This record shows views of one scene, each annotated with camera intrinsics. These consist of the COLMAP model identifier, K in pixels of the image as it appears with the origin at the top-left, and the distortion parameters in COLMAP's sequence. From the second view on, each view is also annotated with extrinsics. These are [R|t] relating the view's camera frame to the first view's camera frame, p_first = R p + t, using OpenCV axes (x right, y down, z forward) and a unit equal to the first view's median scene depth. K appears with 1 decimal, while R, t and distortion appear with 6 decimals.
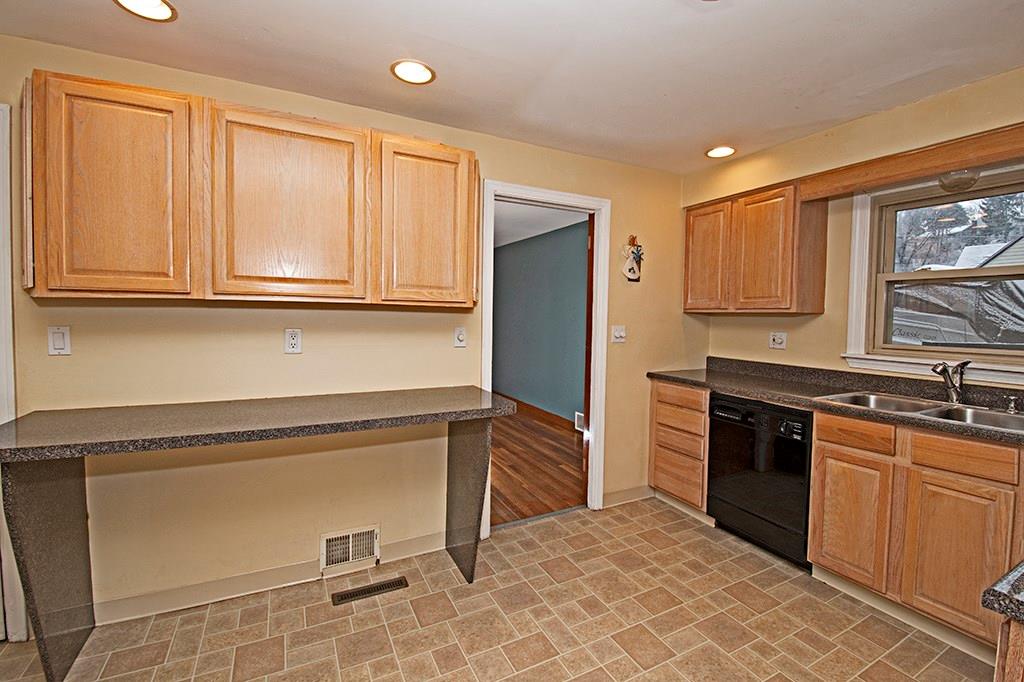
lens RADIAL K [[449.6, 0, 526.8], [0, 449.6, 332.6], [0, 0, 1]] dist [0.016039, -0.021333]
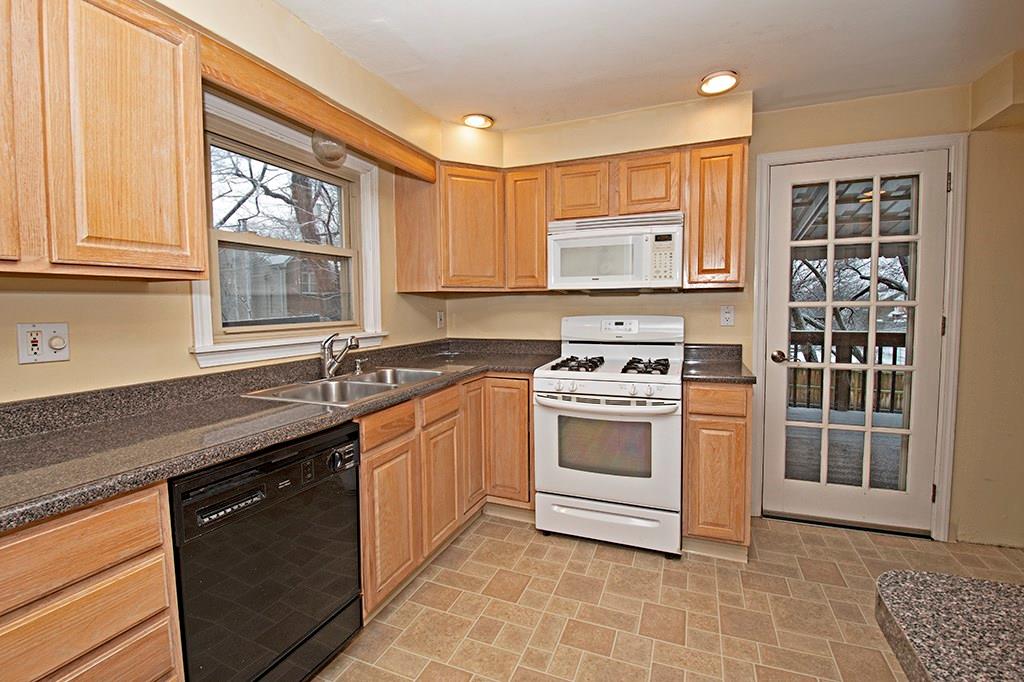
lens RADIAL K [[449.6, 0, 526.8], [0, 449.6, 332.6], [0, 0, 1]] dist [0.016039, -0.021333]
pose [[-0.662169, -0.054379, 0.747379, -0.068815], [0.029715, 0.994674, 0.098699, -0.023891], [-0.748765, 0.087563, -0.657026, 1.079373]]
